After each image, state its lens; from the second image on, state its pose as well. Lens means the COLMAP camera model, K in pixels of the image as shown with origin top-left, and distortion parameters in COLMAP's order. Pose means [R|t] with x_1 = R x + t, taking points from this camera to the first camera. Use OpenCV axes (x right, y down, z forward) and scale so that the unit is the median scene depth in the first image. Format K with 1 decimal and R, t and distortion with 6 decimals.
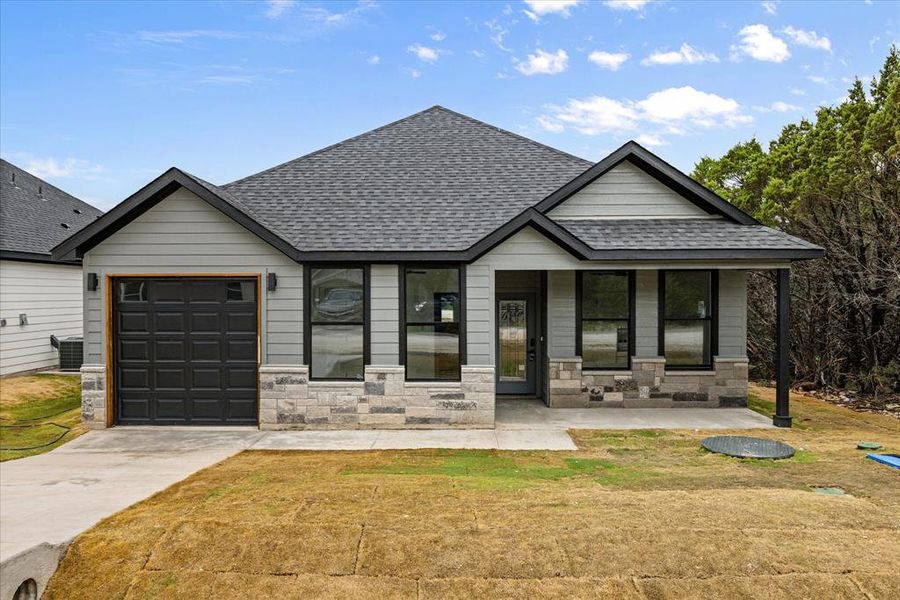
lens RADIAL K [[635.7, 0, 431.1], [0, 635.7, 296.1], [0, 0, 1]] dist [-0.004781, 0.002348]
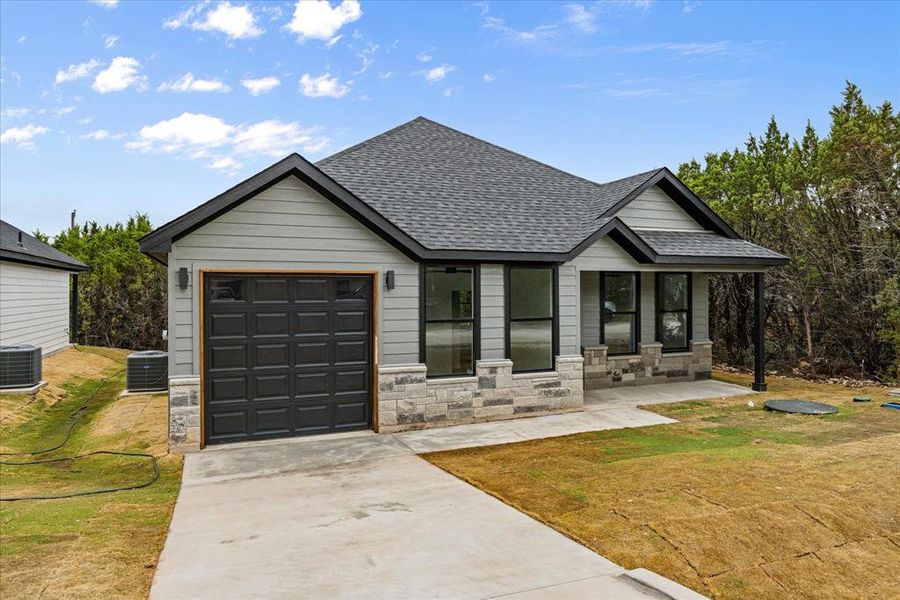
lens RADIAL K [[570.8, 0, 450.0], [0, 570.8, 288.8], [0, 0, 1]] dist [-0.001313, 0.001068]
pose [[0.914264, 0.000804, 0.405118, -0.521545], [0.003703, 0.999940, -0.010341, 0.001276], [-0.405102, 0.010954, 0.914206, 0.165654]]
